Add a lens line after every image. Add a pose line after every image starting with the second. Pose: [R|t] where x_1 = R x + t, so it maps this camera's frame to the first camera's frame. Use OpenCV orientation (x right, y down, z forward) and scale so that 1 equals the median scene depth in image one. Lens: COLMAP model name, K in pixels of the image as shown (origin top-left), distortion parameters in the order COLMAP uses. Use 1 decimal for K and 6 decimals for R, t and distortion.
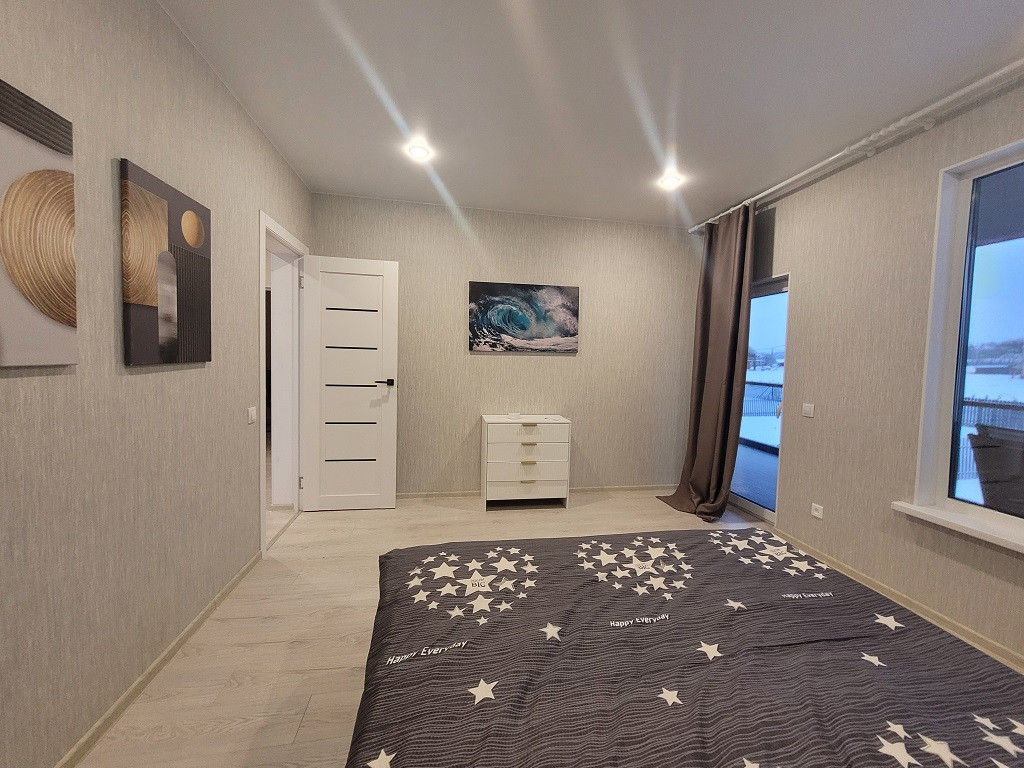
lens RADIAL K [[411.1, 0, 515.6], [0, 411.1, 376.8], [0, 0, 1]] dist [0.000691, 0.000016]
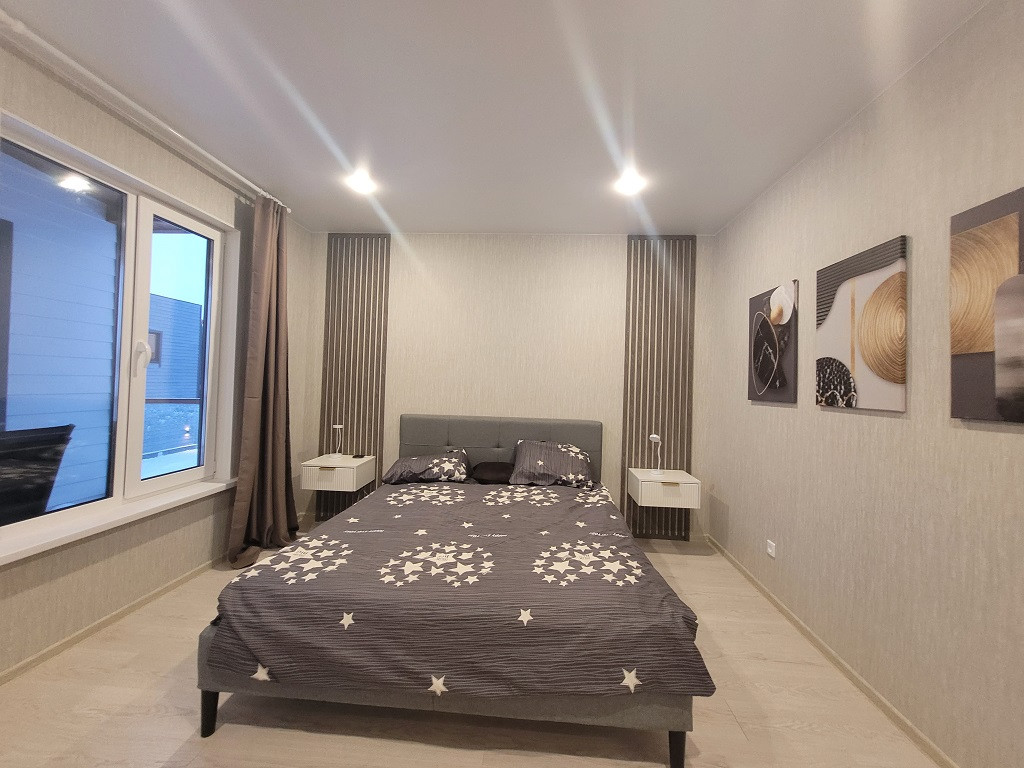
lens RADIAL K [[411.1, 0, 515.6], [0, 411.1, 376.8], [0, 0, 1]] dist [0.000691, 0.000016]
pose [[-0.969632, -0.055043, 0.238294, -0.143616], [-0.047050, 0.998127, 0.039107, -0.109430], [-0.240000, 0.026708, -0.970405, 2.092666]]
